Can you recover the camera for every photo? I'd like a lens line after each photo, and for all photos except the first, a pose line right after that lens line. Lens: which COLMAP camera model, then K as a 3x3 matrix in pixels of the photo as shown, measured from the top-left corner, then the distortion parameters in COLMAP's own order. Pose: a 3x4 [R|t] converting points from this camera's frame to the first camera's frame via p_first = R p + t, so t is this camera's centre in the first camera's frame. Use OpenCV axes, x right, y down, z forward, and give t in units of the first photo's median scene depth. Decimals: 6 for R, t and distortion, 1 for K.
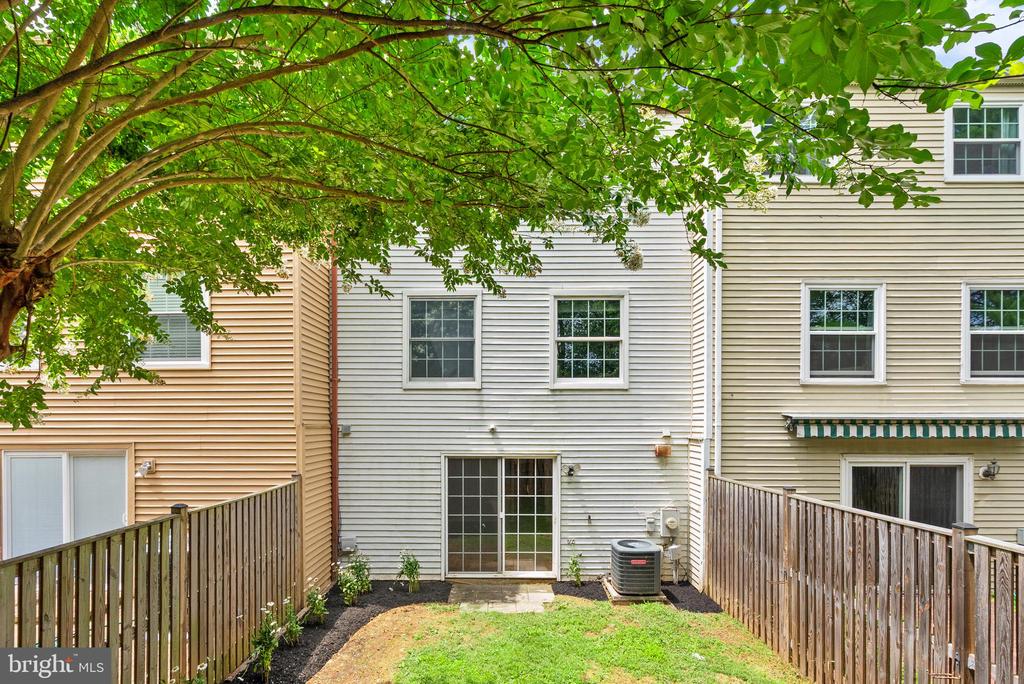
lens RADIAL K [[477.4, 0, 511.7], [0, 477.4, 342.7], [0, 0, 1]] dist [0.000990, 0.000268]
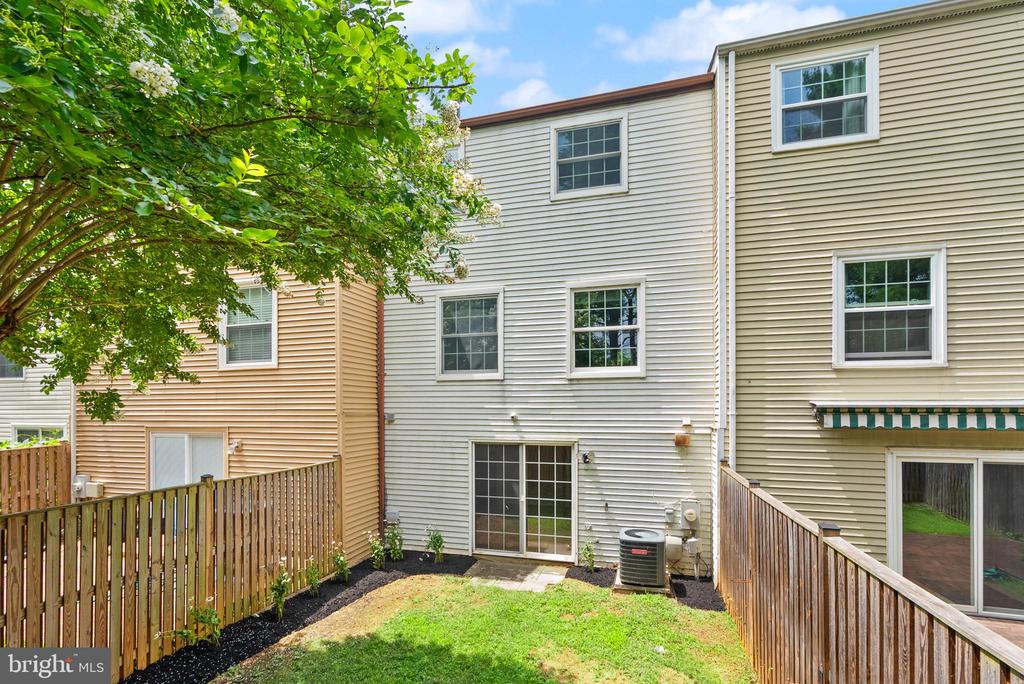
lens RADIAL K [[477.4, 0, 565.2], [0, 477.4, 326.1], [0, 0, 1]] dist [0.000990, 0.000268]
pose [[0.964995, -0.045907, -0.258219, 0.363799], [0.043235, 0.998936, -0.016019, -0.000513], [0.258680, 0.004294, 0.965954, -0.002085]]
